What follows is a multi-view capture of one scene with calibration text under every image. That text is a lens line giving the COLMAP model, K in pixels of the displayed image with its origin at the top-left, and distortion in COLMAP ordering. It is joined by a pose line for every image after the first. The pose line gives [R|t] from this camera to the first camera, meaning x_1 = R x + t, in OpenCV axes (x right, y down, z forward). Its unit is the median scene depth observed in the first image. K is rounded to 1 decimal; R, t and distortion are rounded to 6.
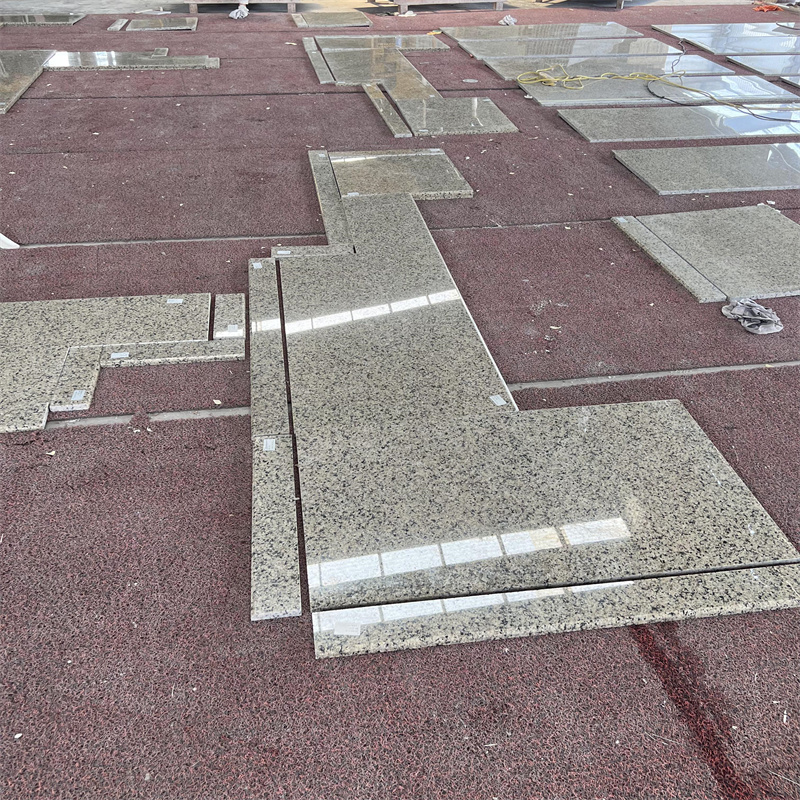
lens RADIAL K [[812.3, 0, 384.9], [0, 812.3, 387.5], [0, 0, 1]] dist [0.034155, 0.000000]
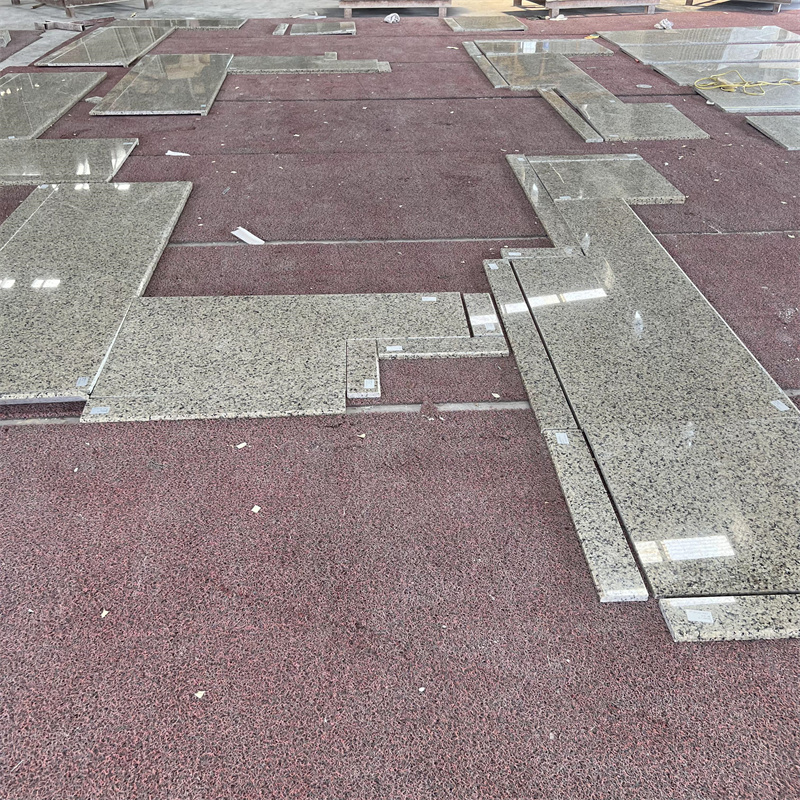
lens RADIAL K [[812.3, 0, 397.8], [0, 812.3, 398.8], [0, 0, 1]] dist [0.034155, 0.000000]
pose [[0.995737, 0.041563, -0.082343, -0.226877], [-0.040808, 0.999108, 0.010830, 0.014330], [0.082720, -0.007424, 0.996545, -0.047937]]
